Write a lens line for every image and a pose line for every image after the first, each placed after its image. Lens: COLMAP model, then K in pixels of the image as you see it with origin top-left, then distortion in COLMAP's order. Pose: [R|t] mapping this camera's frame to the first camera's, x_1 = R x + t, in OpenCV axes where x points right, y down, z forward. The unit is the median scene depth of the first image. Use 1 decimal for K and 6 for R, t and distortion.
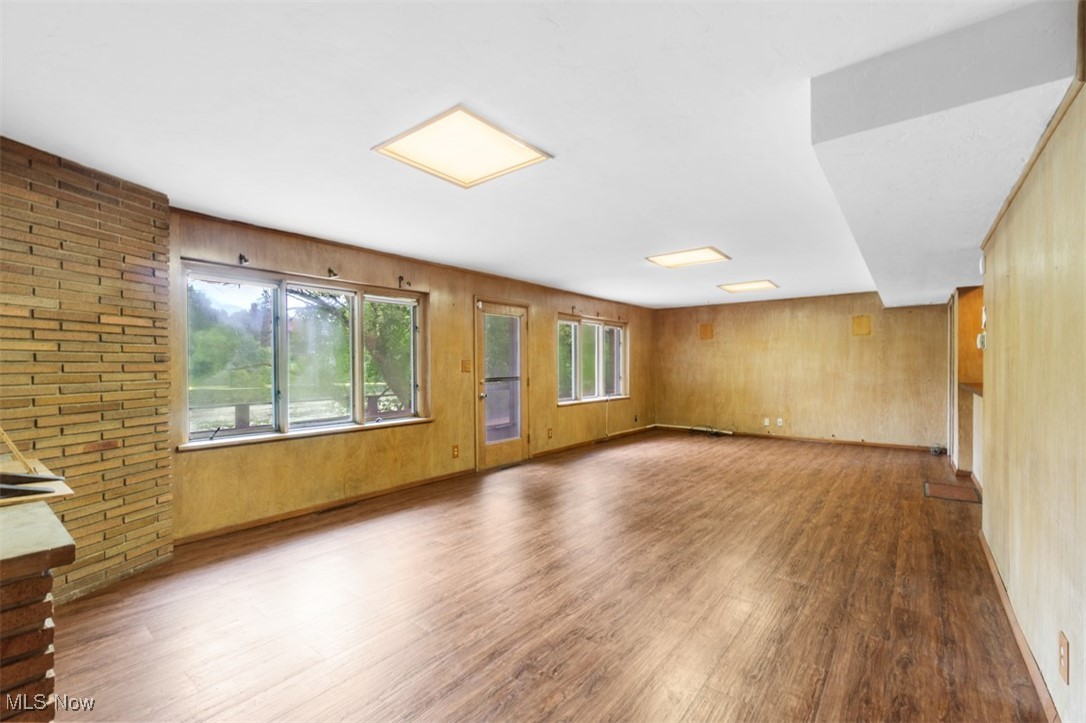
lens RADIAL K [[477.9, 0, 540.0], [0, 477.9, 365.7], [0, 0, 1]] dist [-0.001828, 0.000828]
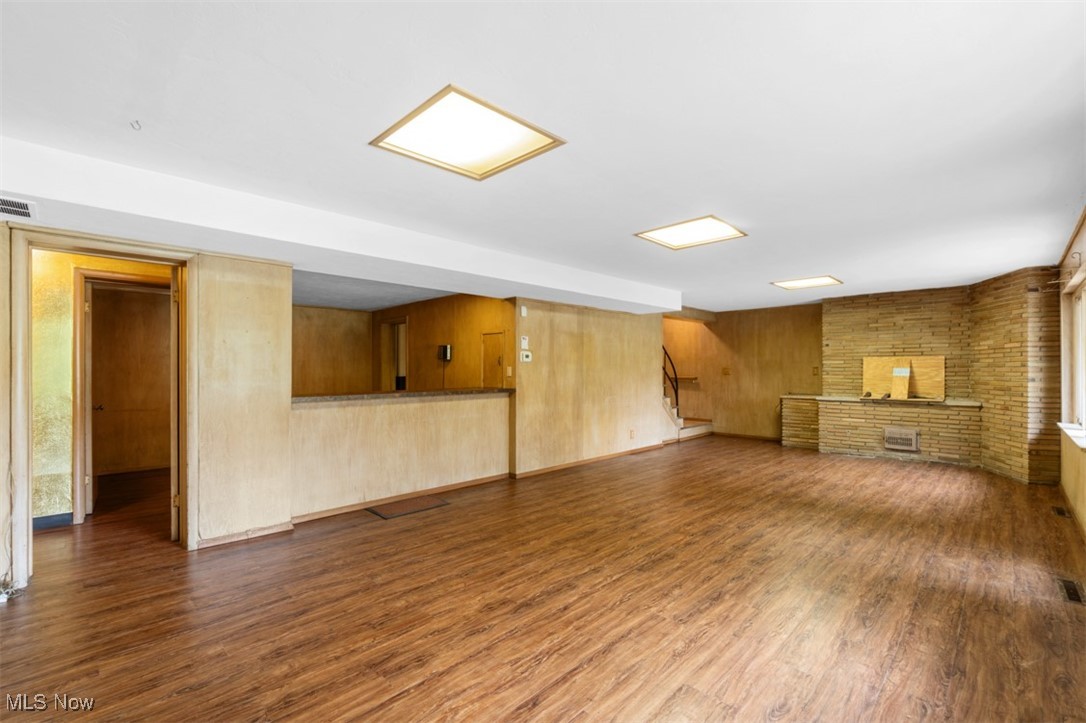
lens RADIAL K [[477.9, 0, 547.7], [0, 477.9, 364.8], [0, 0, 1]] dist [-0.001828, 0.000828]
pose [[-0.995357, 0.002735, 0.096214, 0.525985], [0.002406, 0.999991, -0.003541, -0.007992], [-0.096223, -0.003293, -0.995354, 2.018982]]
